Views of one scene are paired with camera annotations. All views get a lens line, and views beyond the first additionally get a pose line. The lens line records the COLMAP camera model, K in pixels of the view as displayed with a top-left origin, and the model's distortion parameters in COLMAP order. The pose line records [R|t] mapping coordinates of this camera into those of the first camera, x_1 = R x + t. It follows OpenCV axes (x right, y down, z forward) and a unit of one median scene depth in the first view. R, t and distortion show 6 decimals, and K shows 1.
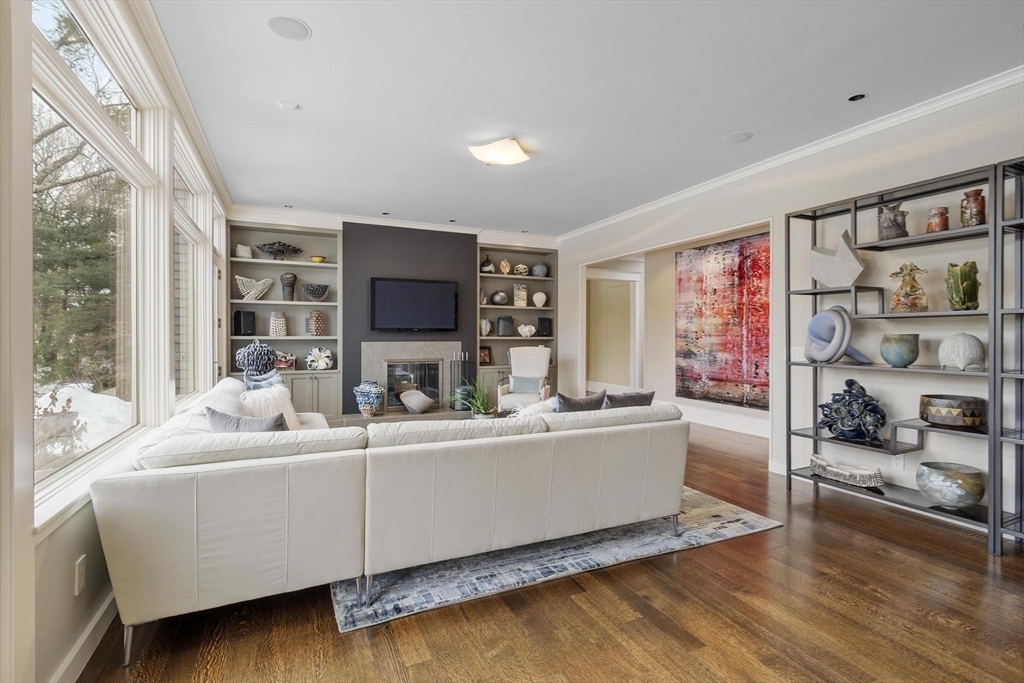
lens RADIAL K [[479.1, 0, 505.1], [0, 479.1, 340.6], [0, 0, 1]] dist [0.000516, -0.000295]
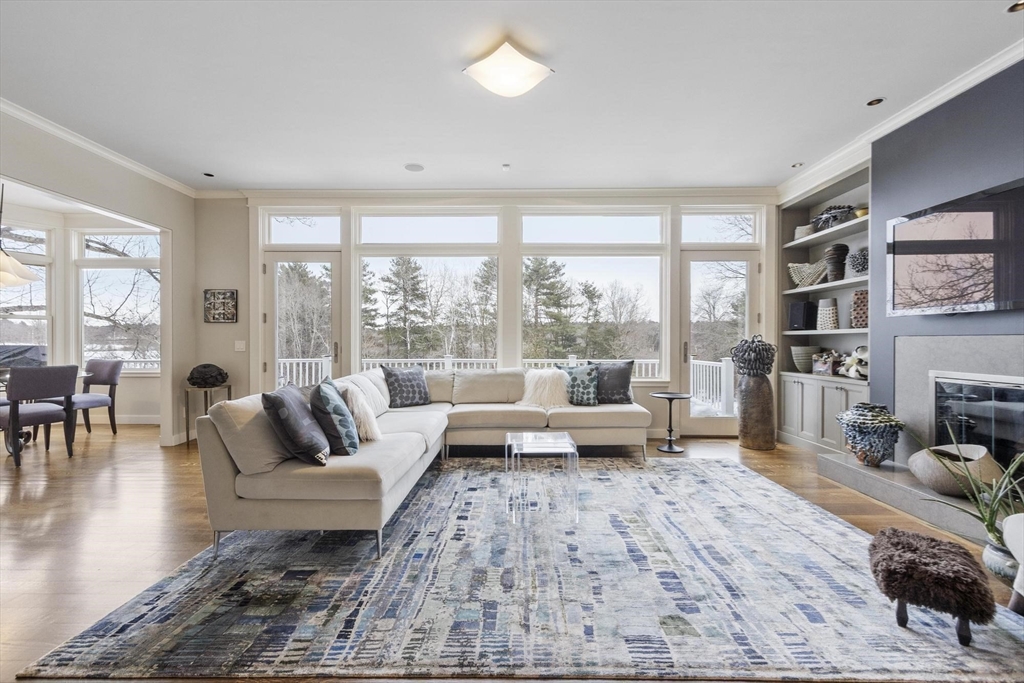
lens RADIAL K [[444.7, 0, 512.0], [0, 444.7, 341.5], [0, 0, 1]] dist [0.002295, -0.000085]
pose [[-0.420162, -0.000585, -0.907449, 0.355817], [-0.008404, 0.999959, 0.003247, 0.010286], [0.907410, 0.008991, -0.420150, 0.755812]]
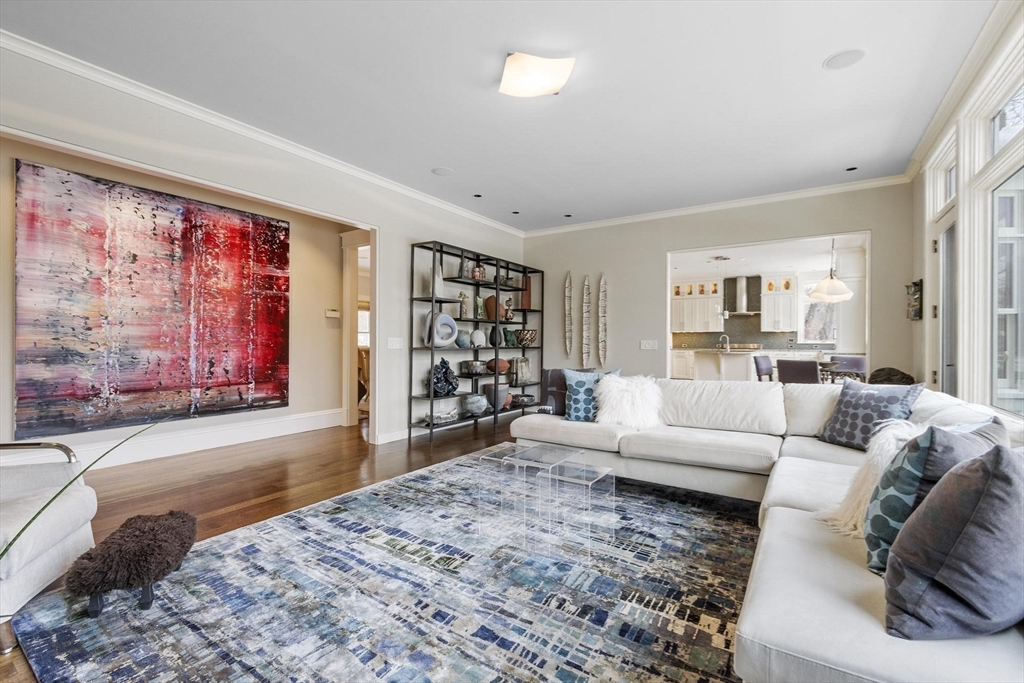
lens RADIAL K [[444.7, 0, 512.0], [0, 444.7, 341.5], [0, 0, 1]] dist [0.002295, -0.000085]
pose [[-0.529182, -0.004588, 0.848496, -0.335521], [0.002708, 0.999971, 0.007096, 0.009192], [-0.848504, 0.006053, -0.529155, 0.814841]]
